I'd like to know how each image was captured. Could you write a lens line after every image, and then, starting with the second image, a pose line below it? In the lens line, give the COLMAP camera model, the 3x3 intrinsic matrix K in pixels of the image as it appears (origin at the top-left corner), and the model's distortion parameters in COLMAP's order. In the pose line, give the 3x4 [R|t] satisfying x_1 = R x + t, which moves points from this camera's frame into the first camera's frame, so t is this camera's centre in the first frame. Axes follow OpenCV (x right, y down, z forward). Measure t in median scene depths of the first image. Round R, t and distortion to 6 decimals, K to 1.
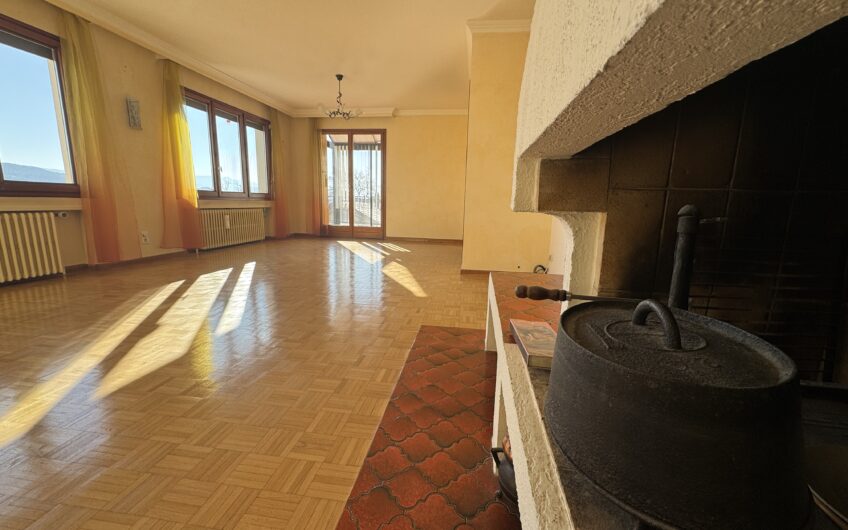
lens RADIAL K [[337.3, 0, 426.7], [0, 337.3, 265.2], [0, 0, 1]] dist [-0.002606, 0.000658]
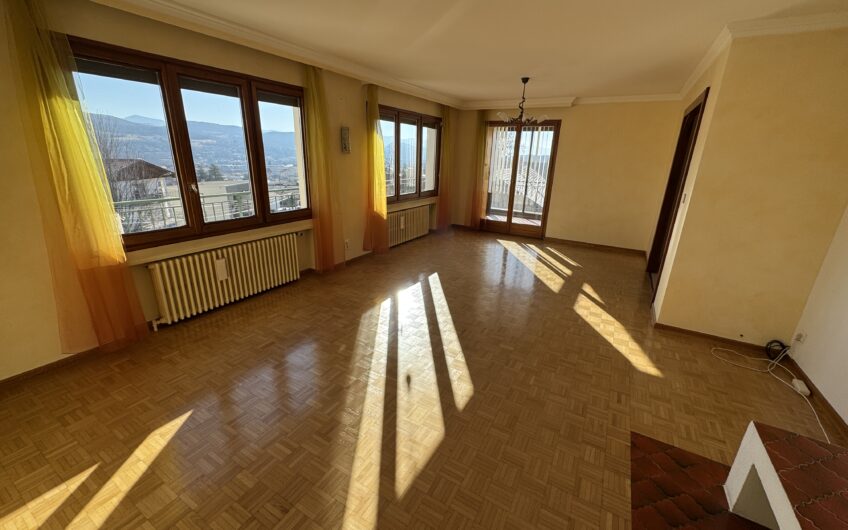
lens RADIAL K [[337.3, 0, 424.9], [0, 337.3, 263.4], [0, 0, 1]] dist [-0.002606, 0.000658]
pose [[0.924844, 0.118981, -0.361258, -0.113273], [-0.074580, 0.988102, 0.134504, -0.155971], [0.372964, -0.097452, 0.922714, -0.003251]]
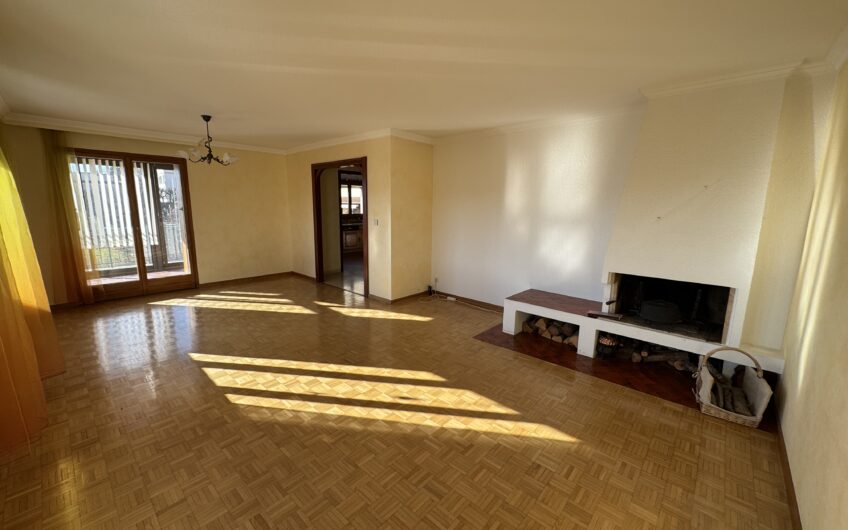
lens RADIAL K [[337.3, 0, 419.2], [0, 337.3, 271.0], [0, 0, 1]] dist [-0.002606, 0.000658]
pose [[0.566385, -0.178443, 0.804591, -0.676256], [0.150836, 0.982232, 0.111661, -0.178468], [-0.810220, 0.058118, 0.583237, 0.077082]]
